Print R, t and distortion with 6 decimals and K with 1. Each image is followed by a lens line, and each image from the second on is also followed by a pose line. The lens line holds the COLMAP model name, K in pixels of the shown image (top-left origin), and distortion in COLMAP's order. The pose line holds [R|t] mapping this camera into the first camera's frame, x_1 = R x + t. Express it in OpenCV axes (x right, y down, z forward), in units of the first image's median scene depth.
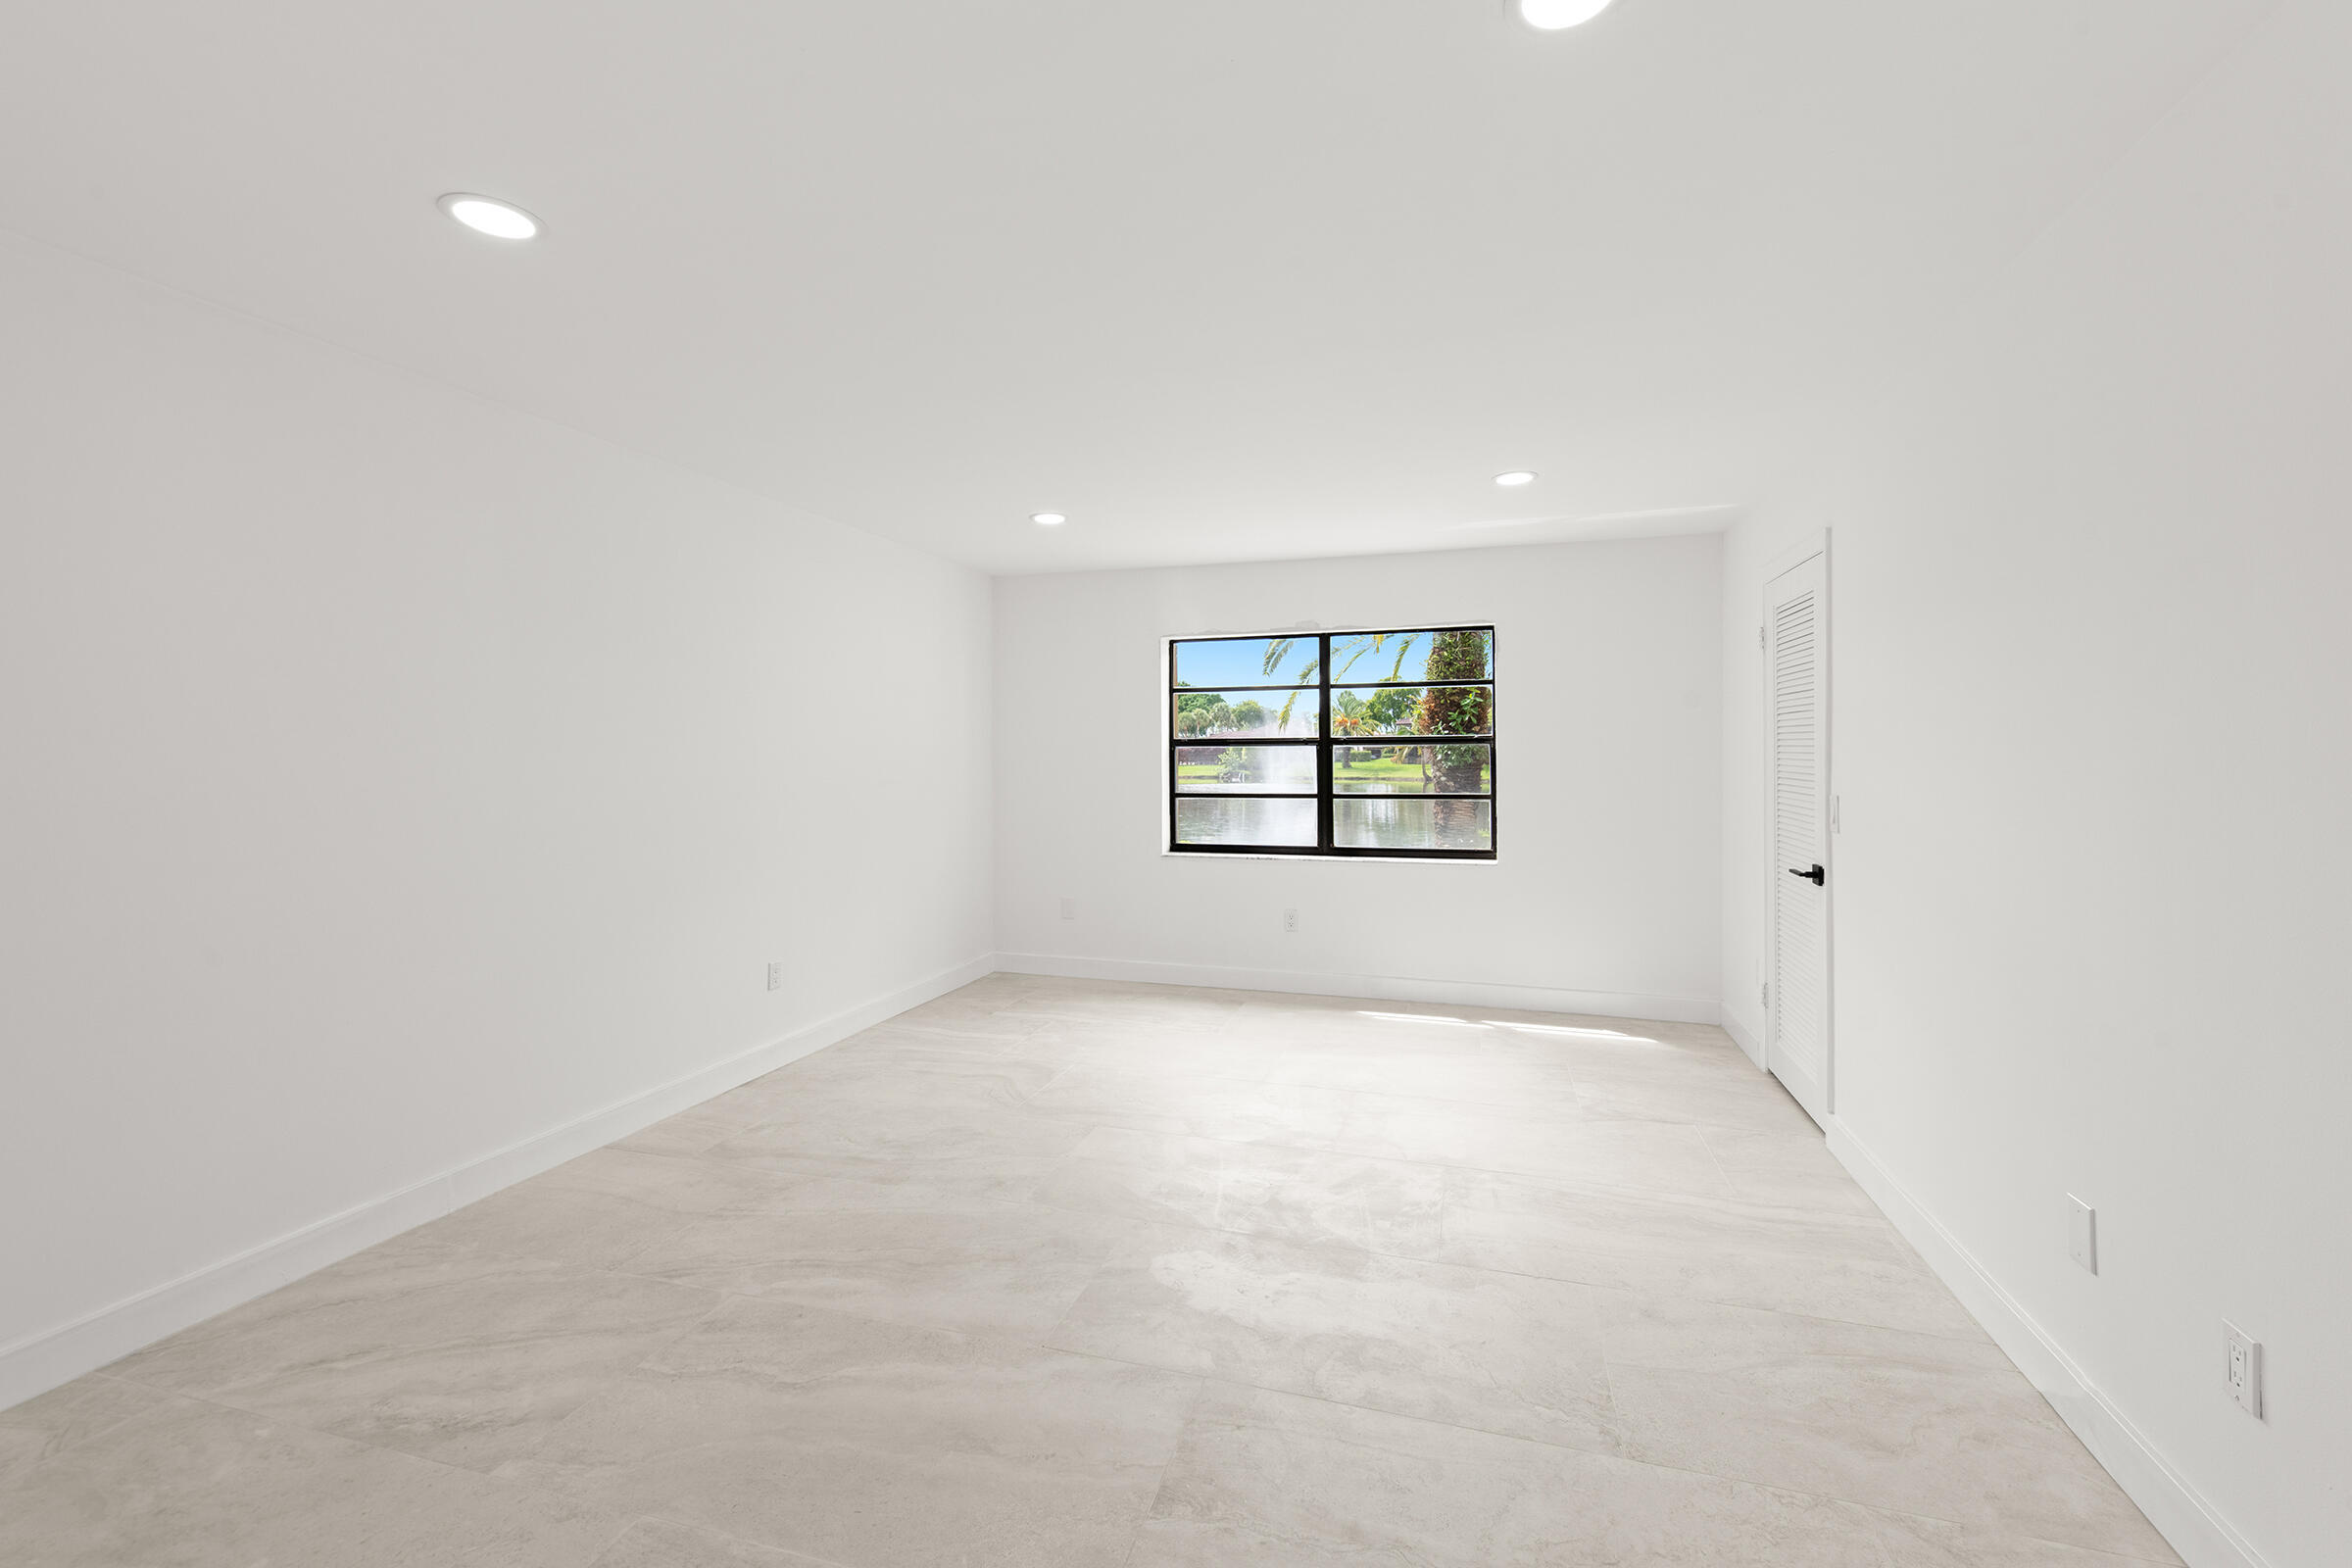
lens RADIAL K [[961.1, 0, 1188.0], [0, 961.1, 742.4], [0, 0, 1]] dist [0.004095, -0.002477]
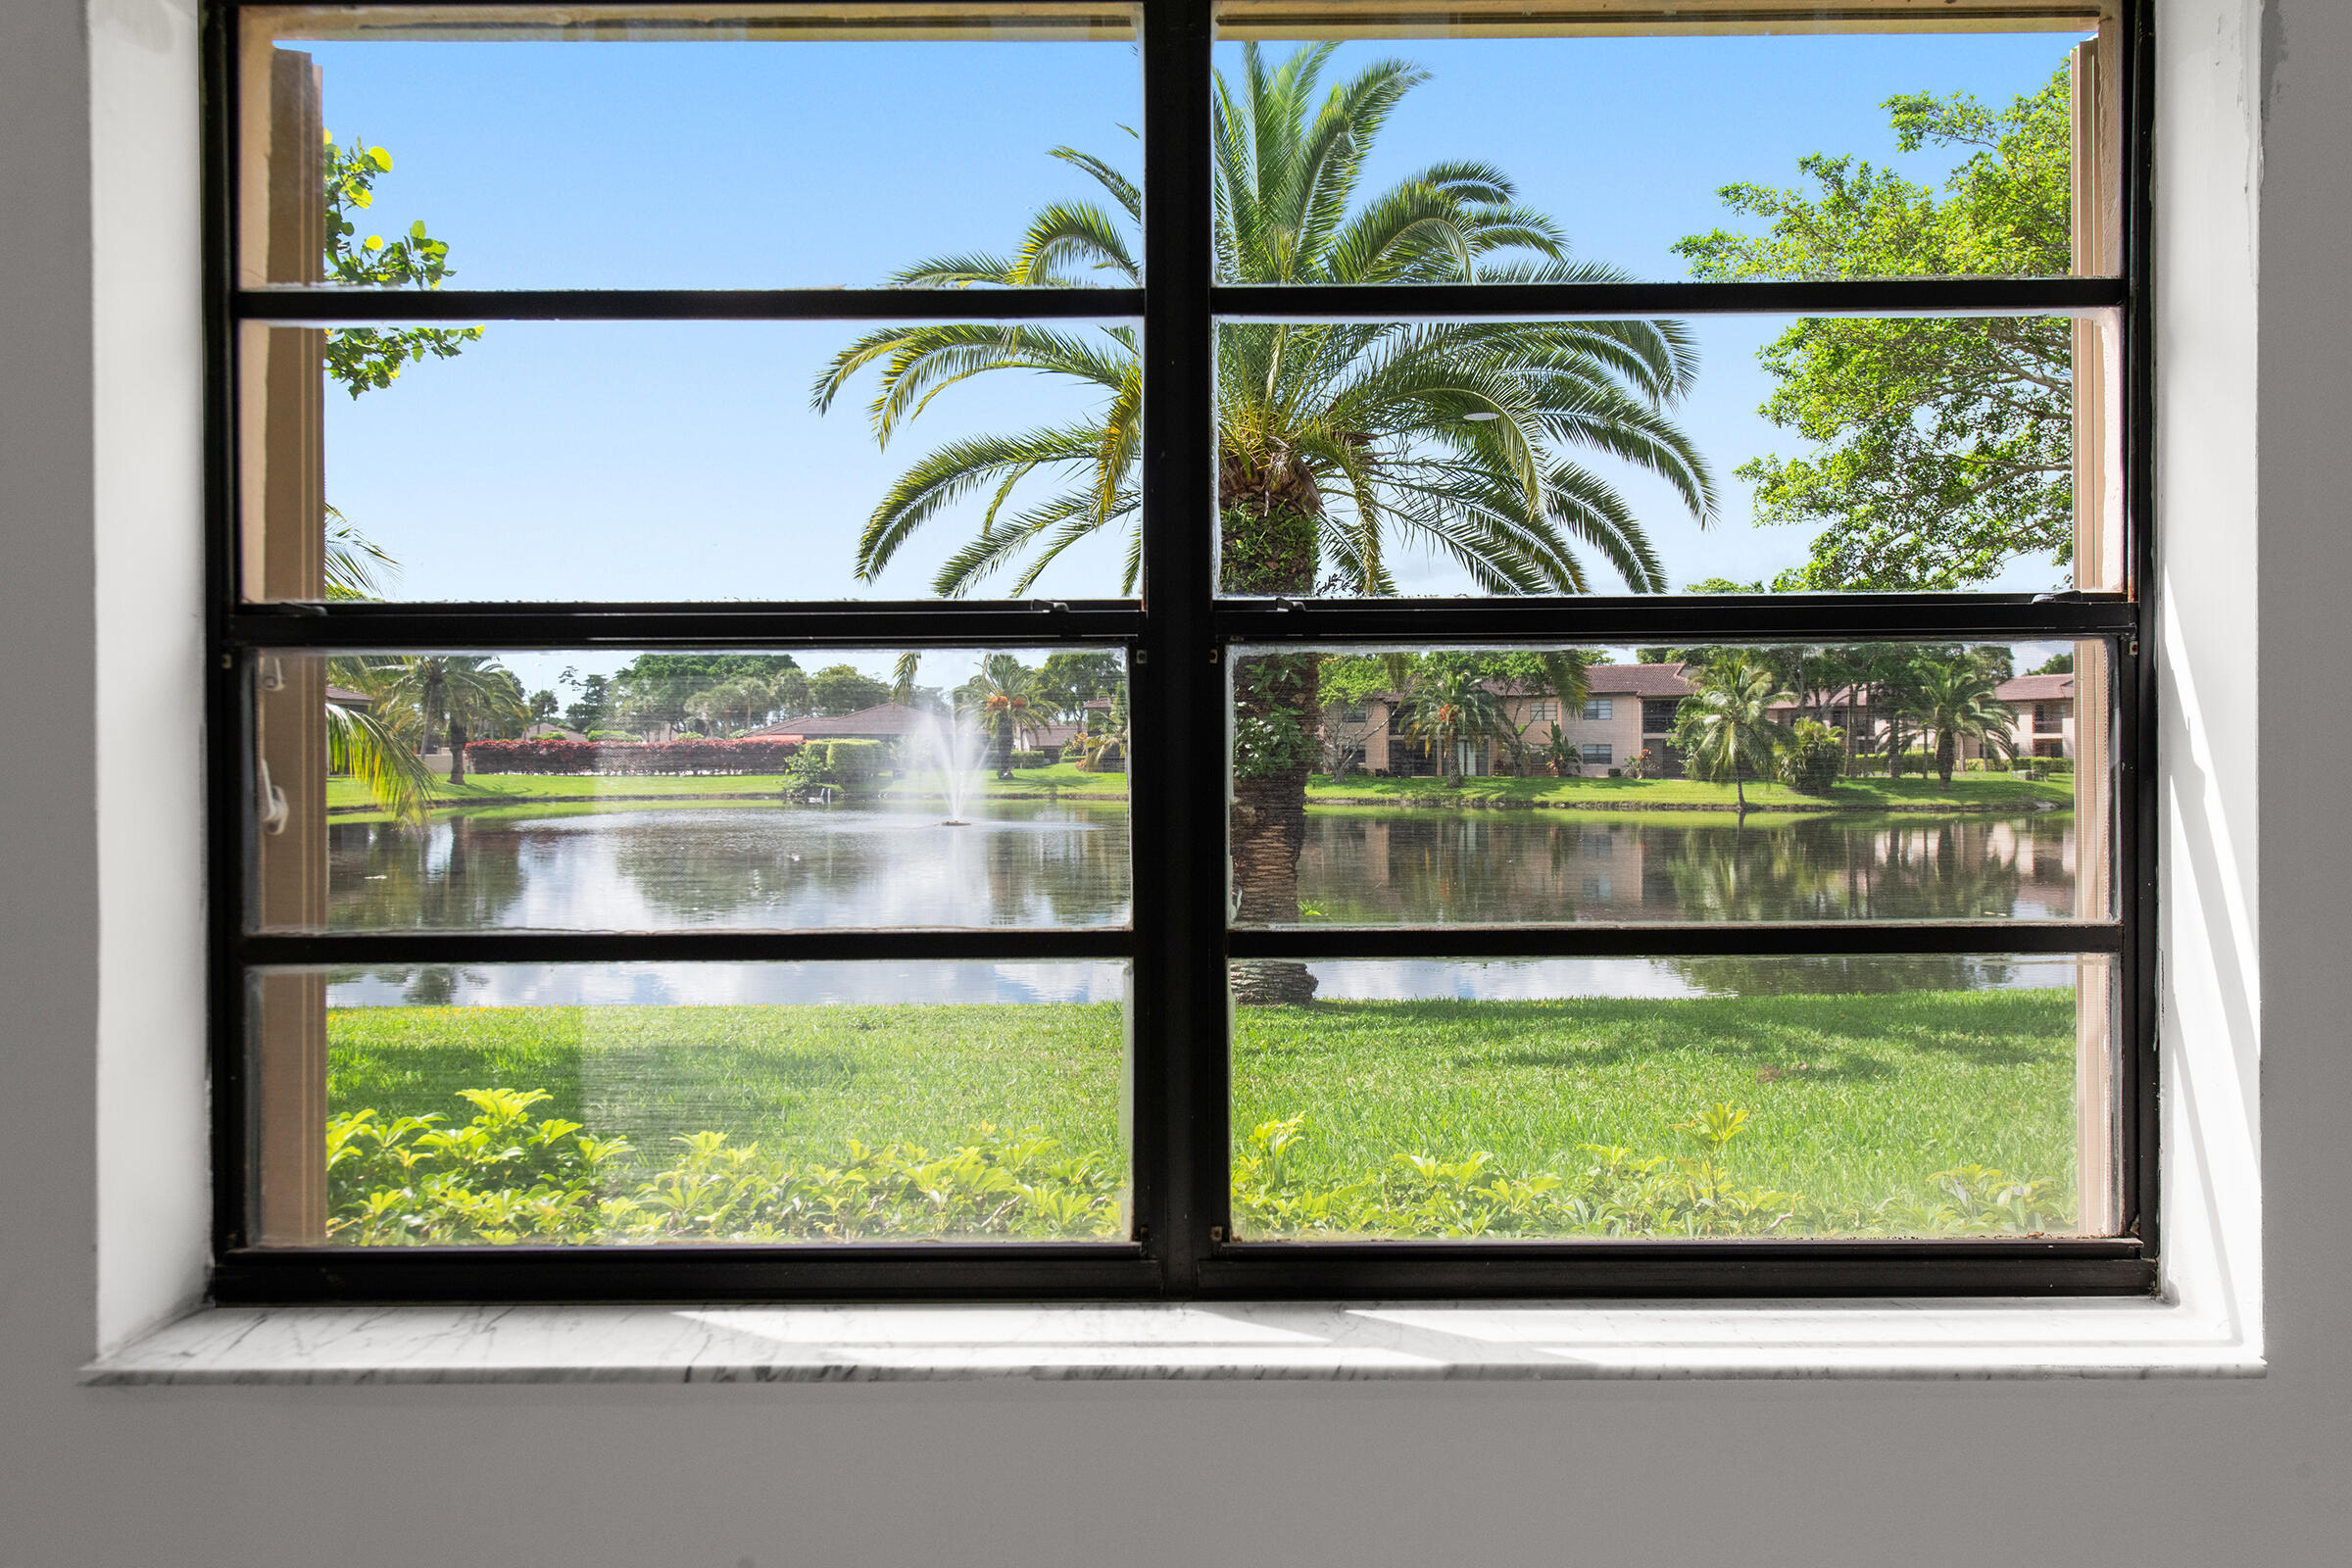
lens RADIAL K [[1478.0, 0, 1204.3], [0, 1478.0, 728.9], [0, 0, 1]] dist [0.055188, -0.000532]
pose [[0.954423, 0.005349, 0.298411, 0.024383], [-0.003292, 0.999967, -0.007396, 0.006980], [-0.298441, 0.006076, 0.954409, 0.267136]]
